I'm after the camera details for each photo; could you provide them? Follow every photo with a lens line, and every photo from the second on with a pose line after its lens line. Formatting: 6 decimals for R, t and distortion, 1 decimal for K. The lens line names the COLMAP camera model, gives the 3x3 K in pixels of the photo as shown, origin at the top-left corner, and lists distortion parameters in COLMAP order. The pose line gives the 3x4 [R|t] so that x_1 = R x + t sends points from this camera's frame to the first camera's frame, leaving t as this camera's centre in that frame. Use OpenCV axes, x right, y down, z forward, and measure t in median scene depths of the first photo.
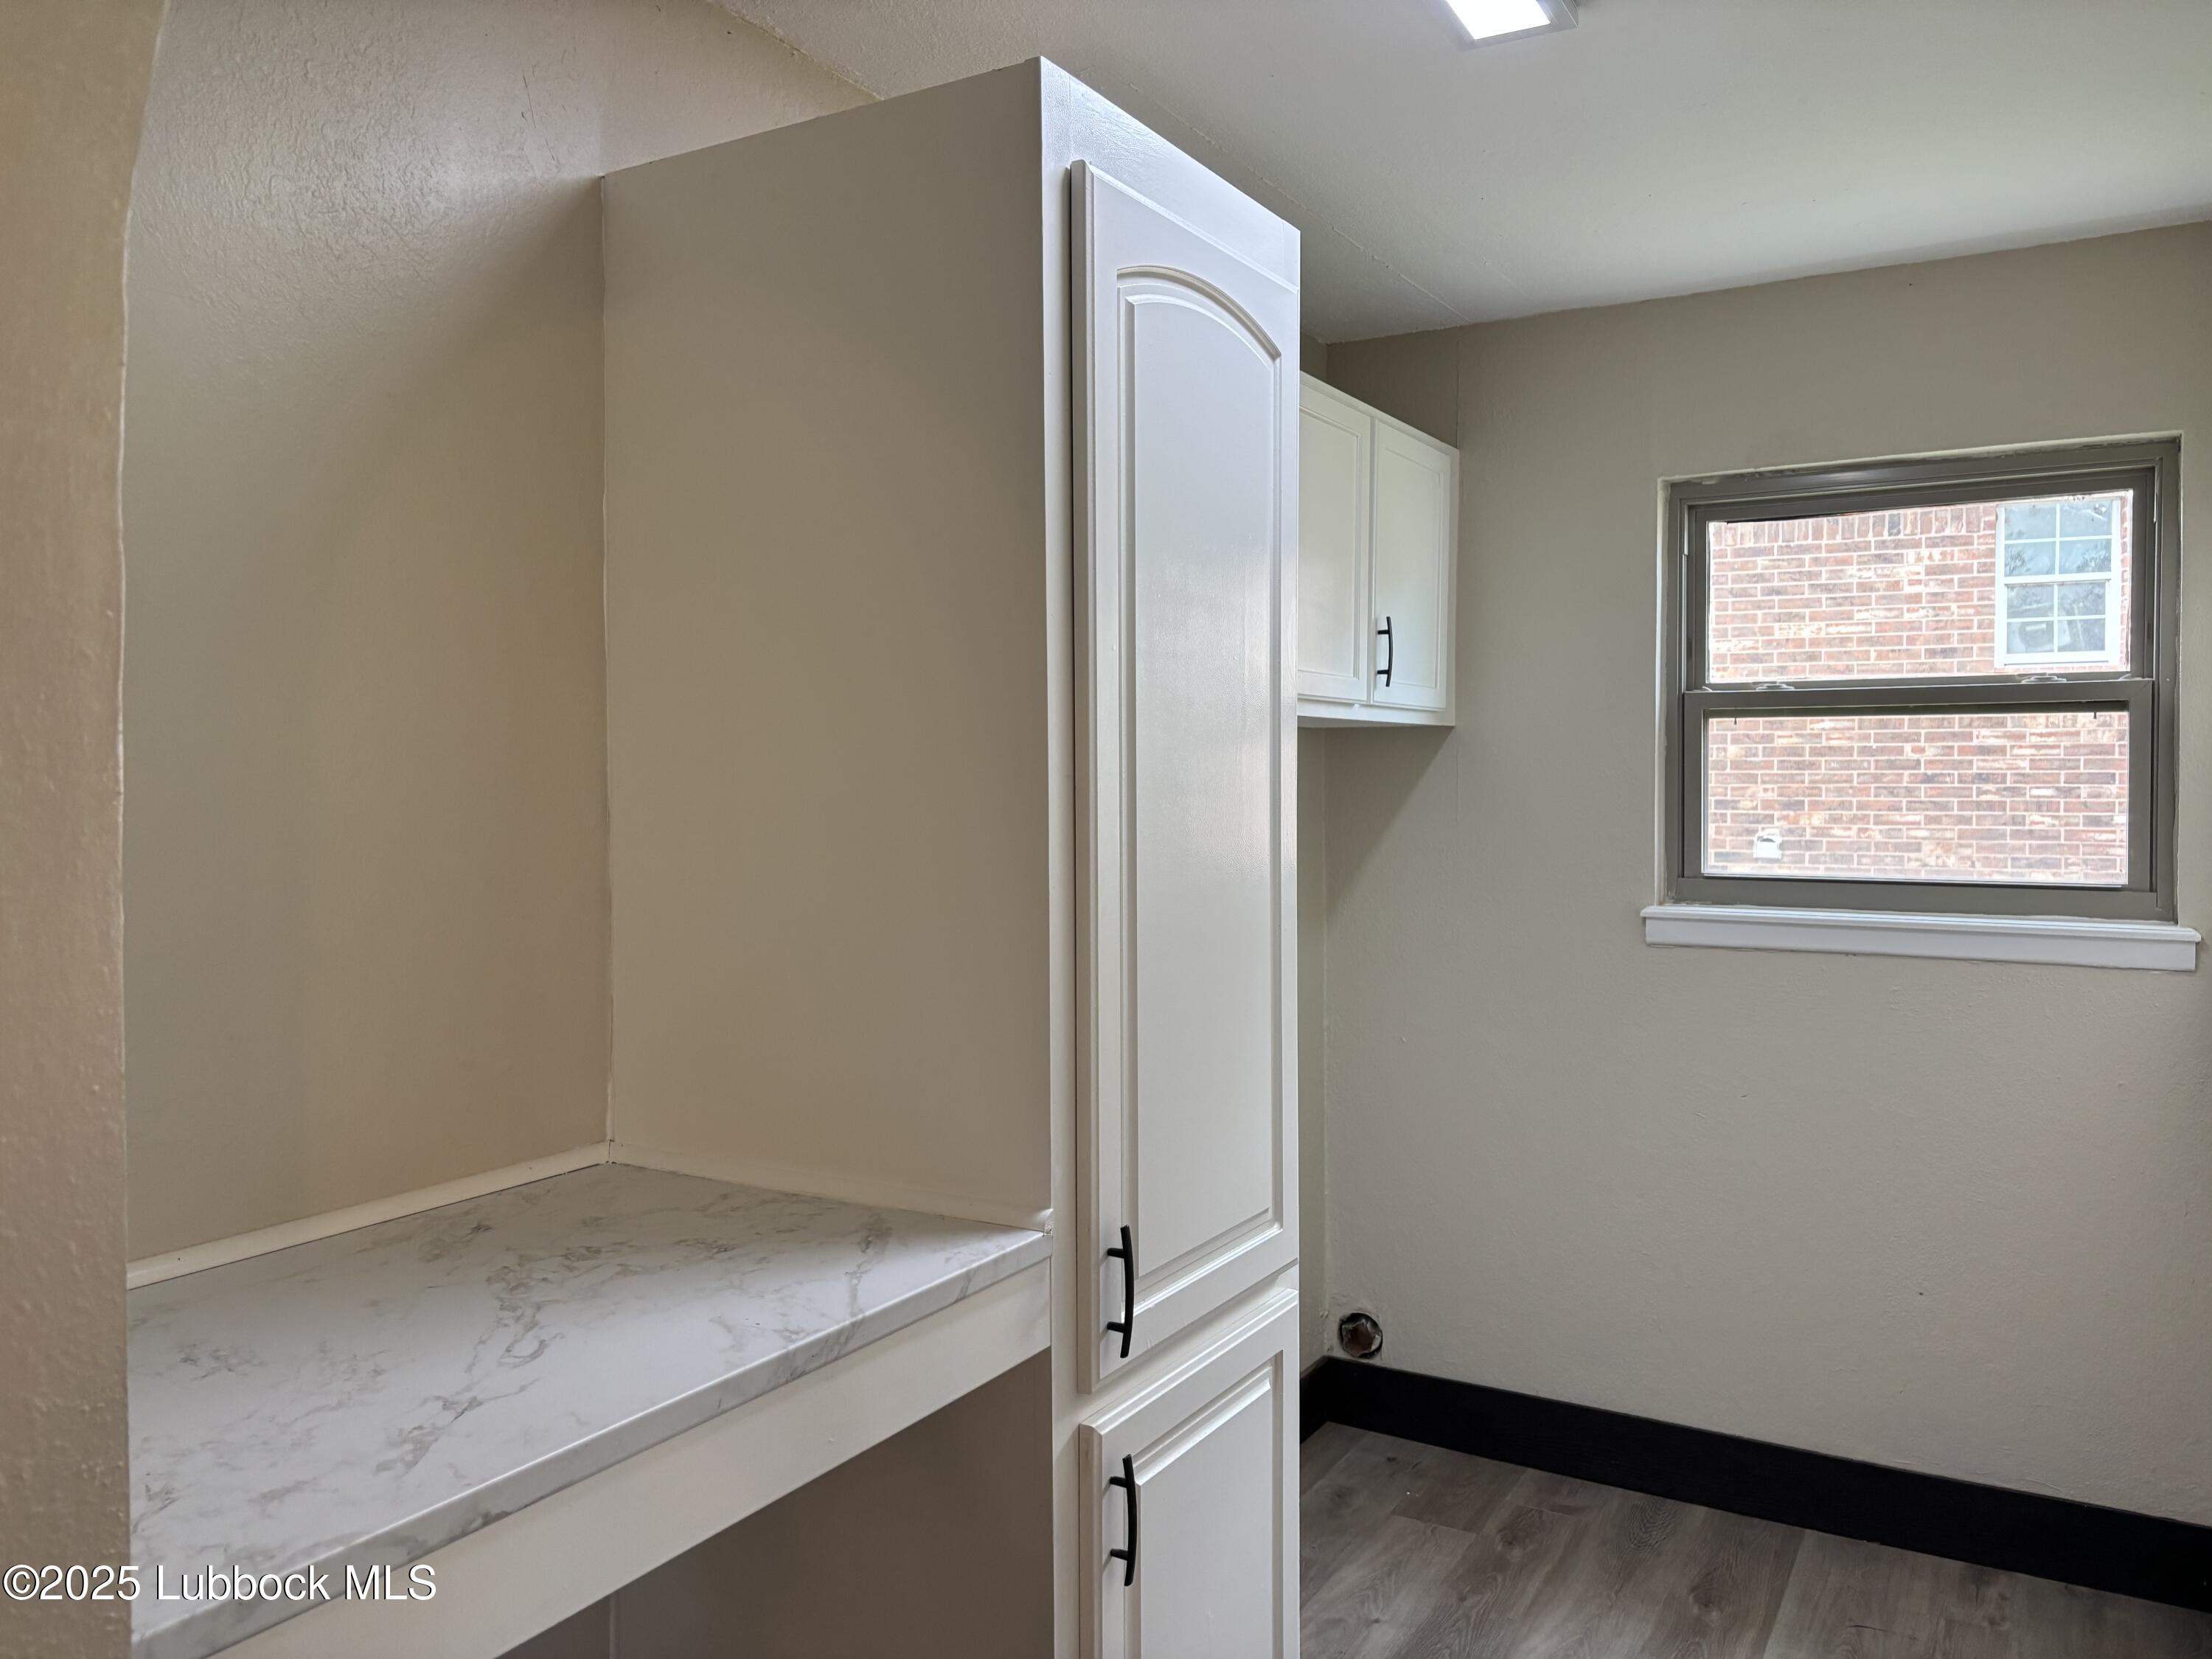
lens RADIAL K [[1664.4, 0, 1110.4], [0, 1664.4, 818.3], [0, 0, 1]] dist [0.038781, -0.042446]
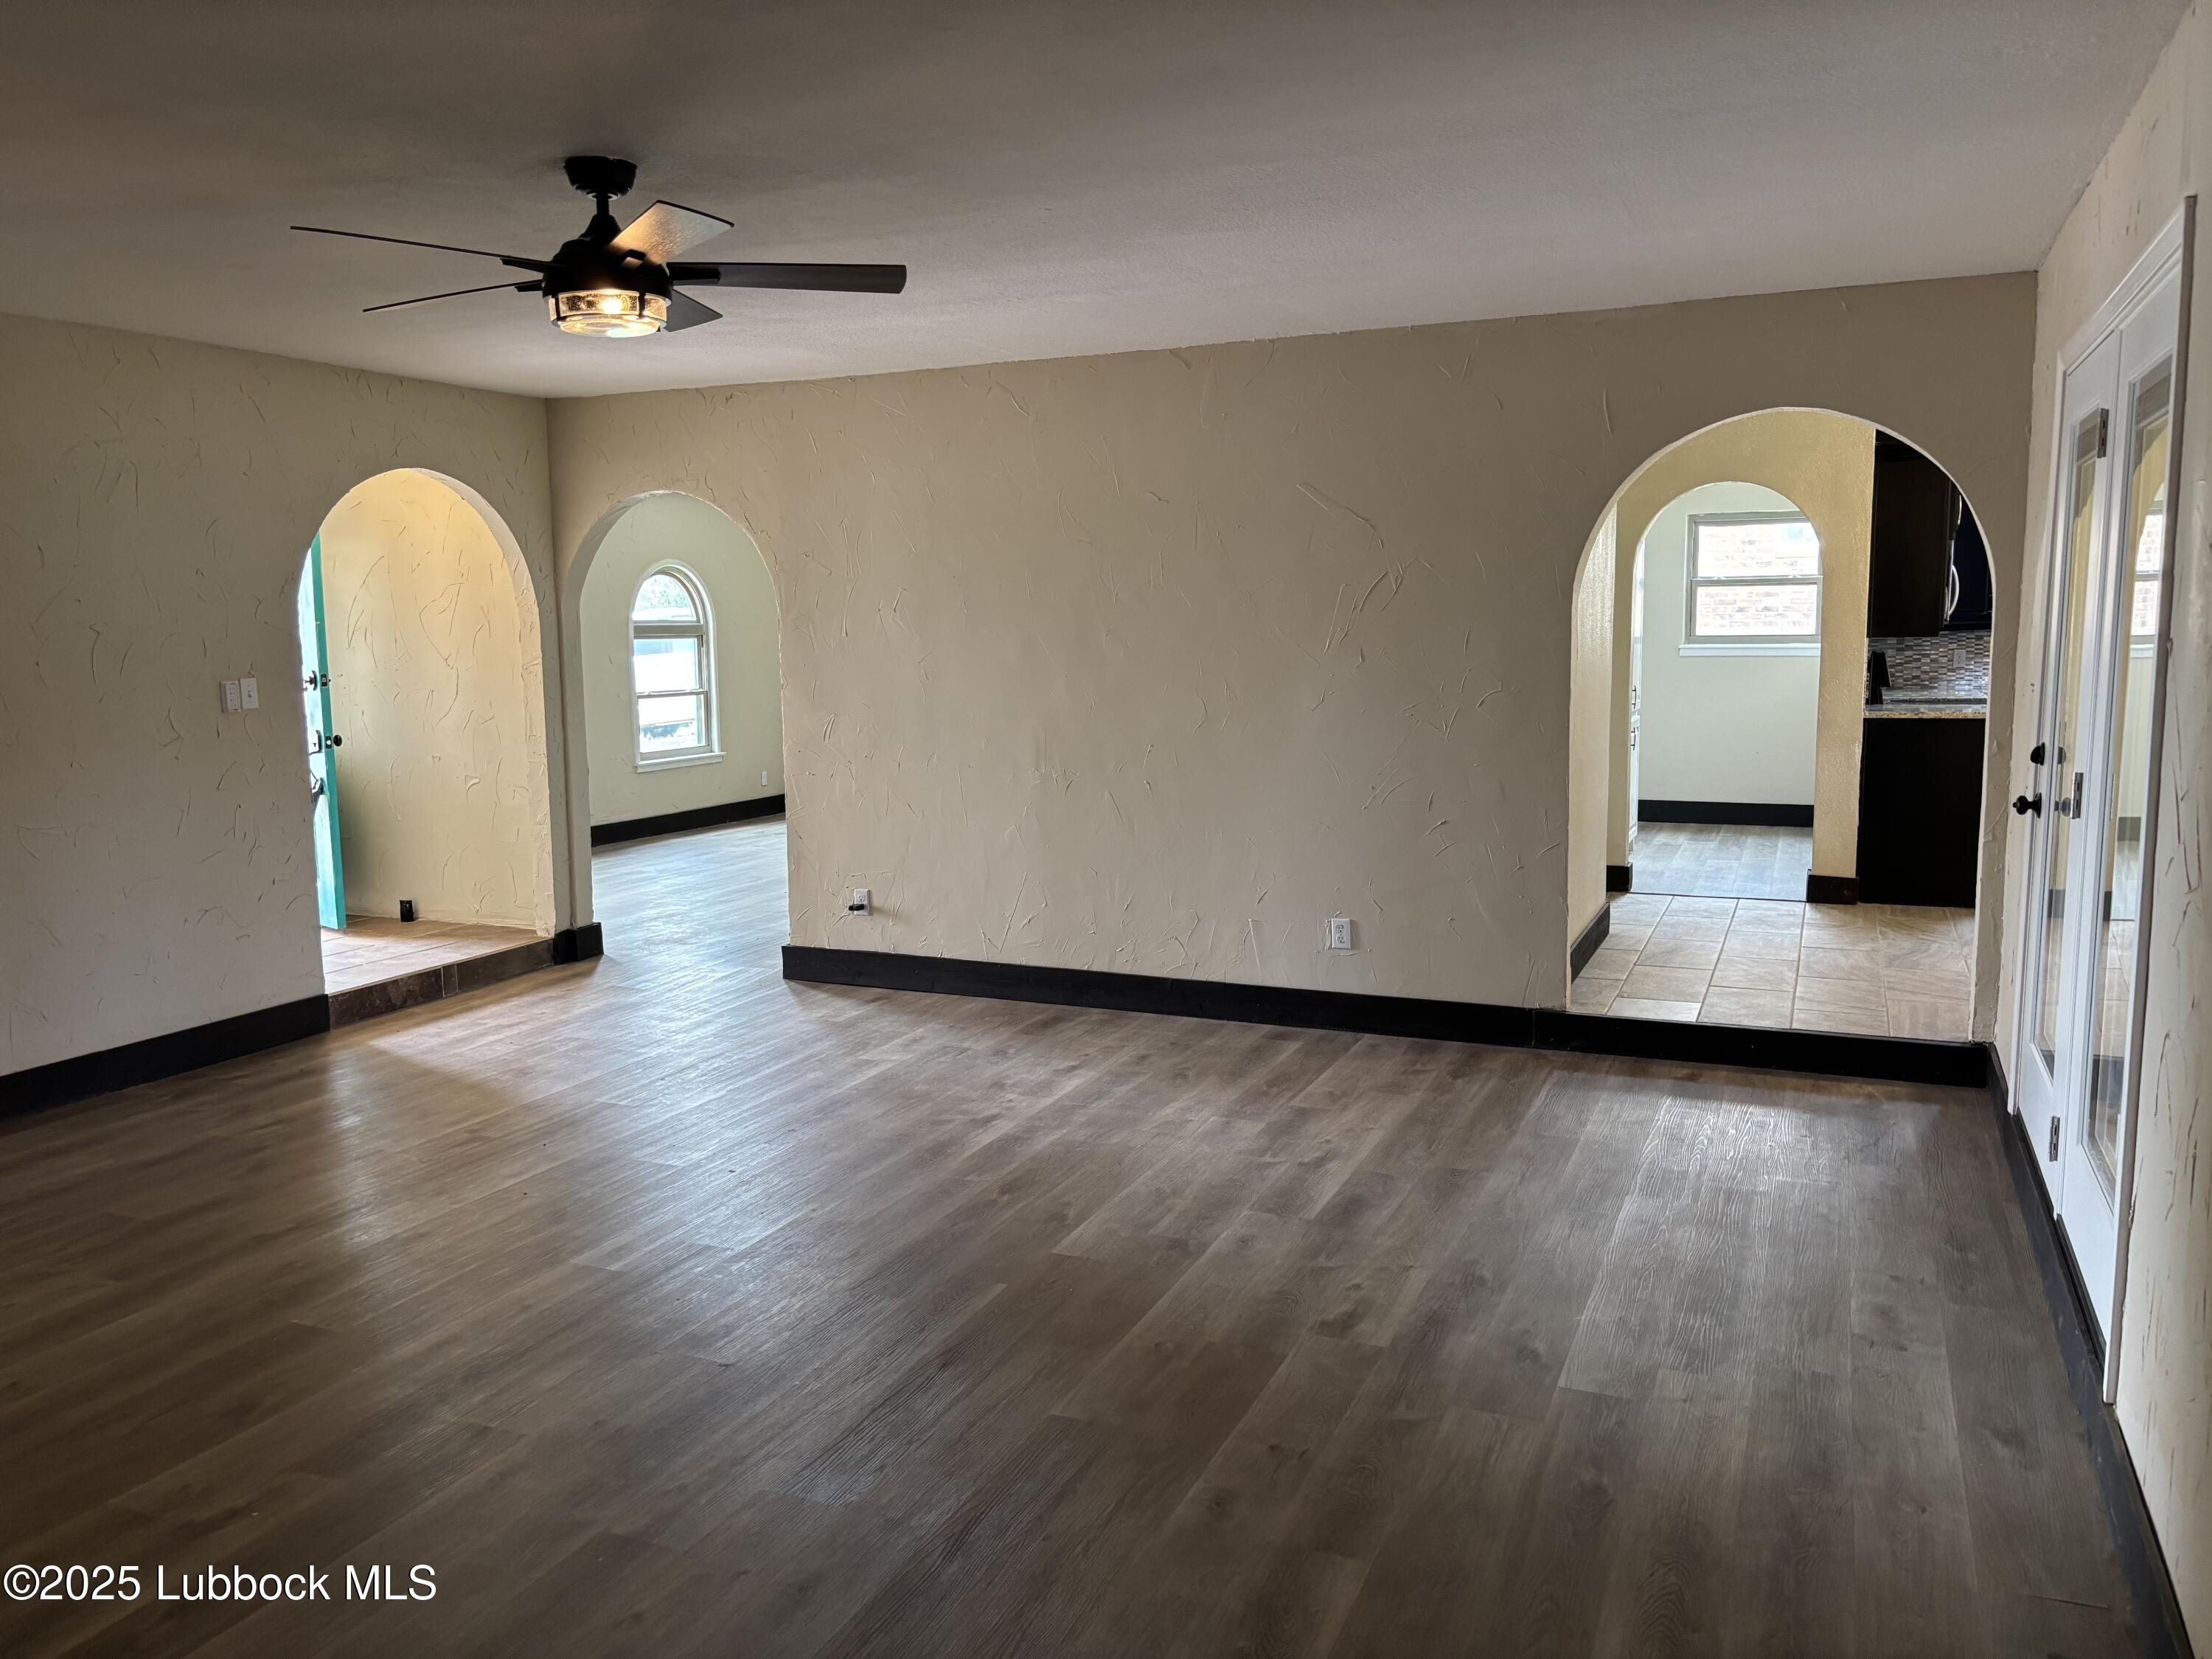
lens RADIAL K [[1664.4, 0, 1114.7], [0, 1664.4, 825.6], [0, 0, 1]] dist [0.038781, -0.042446]
pose [[0.992598, -0.023531, 0.119142, -1.198863], [0.011999, 0.995250, 0.096605, 0.076003], [-0.120849, -0.094461, 0.988166, -2.177724]]
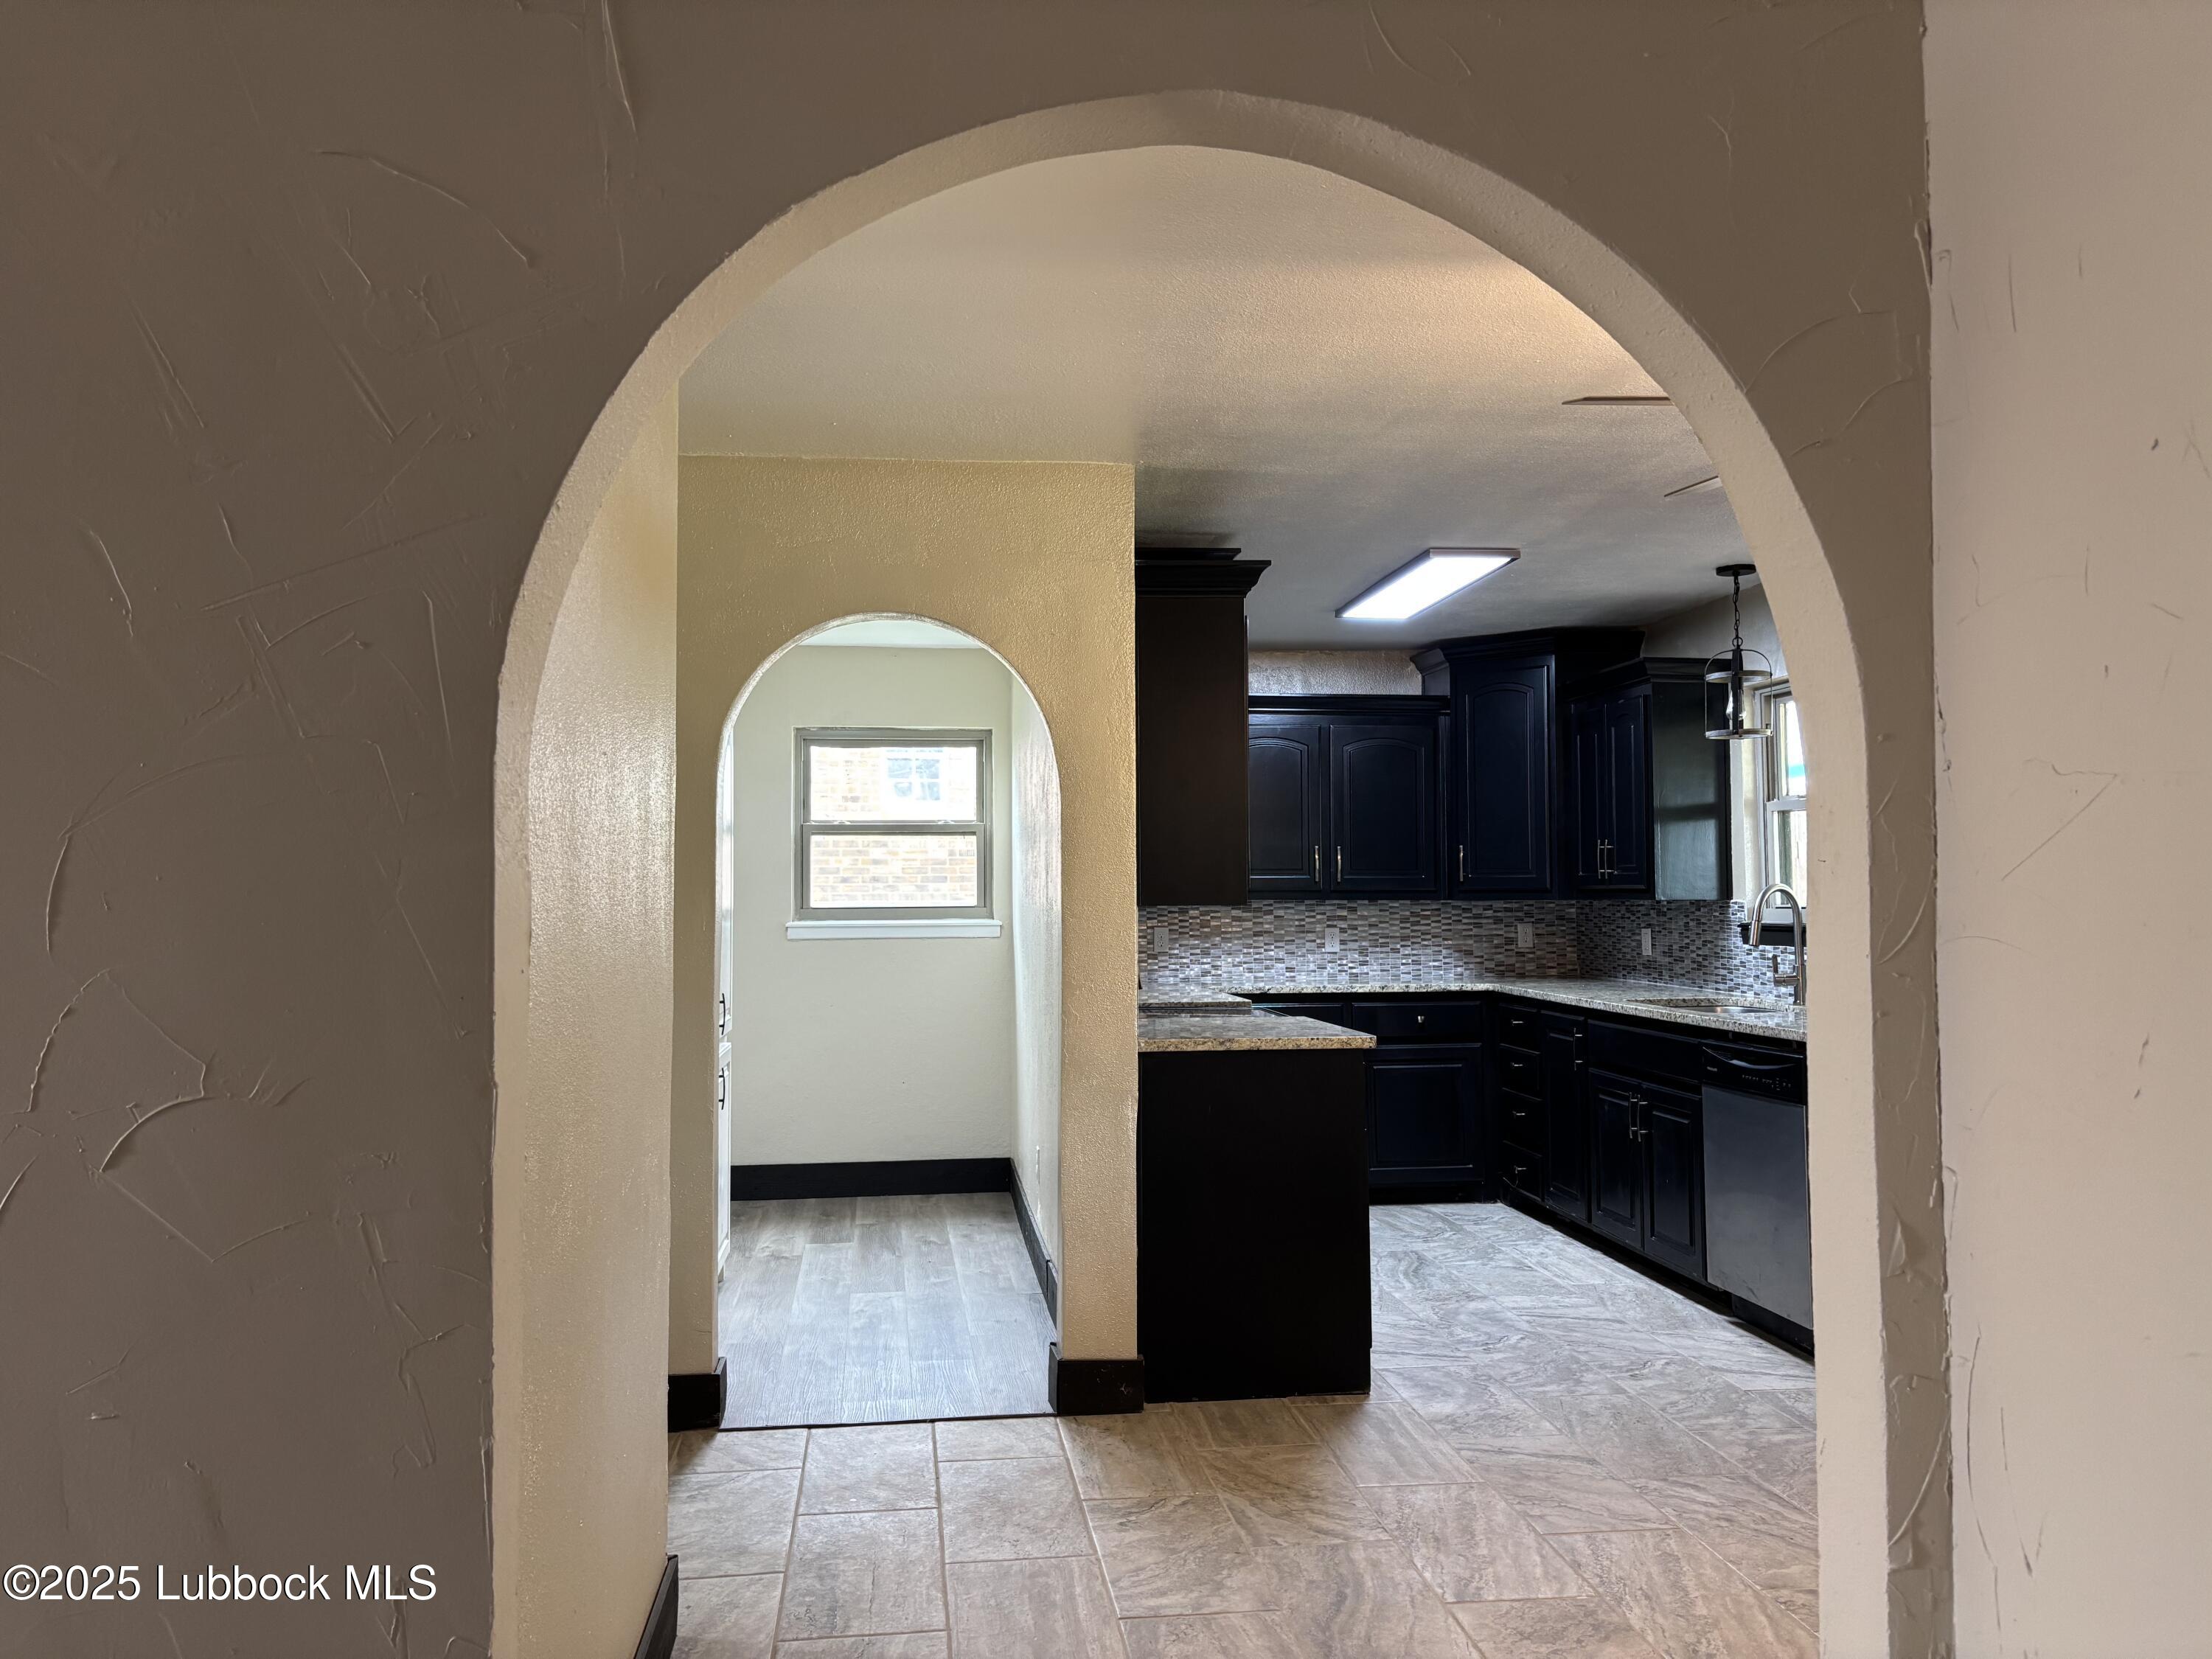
lens RADIAL K [[1664.4, 0, 1088.9], [0, 1664.4, 808.8], [0, 0, 1]] dist [0.038781, -0.042446]
pose [[0.801497, 0.028524, 0.597318, -0.665208], [0.018475, 0.997204, -0.072410, 0.070612], [-0.597714, 0.069072, 0.798729, -0.973330]]
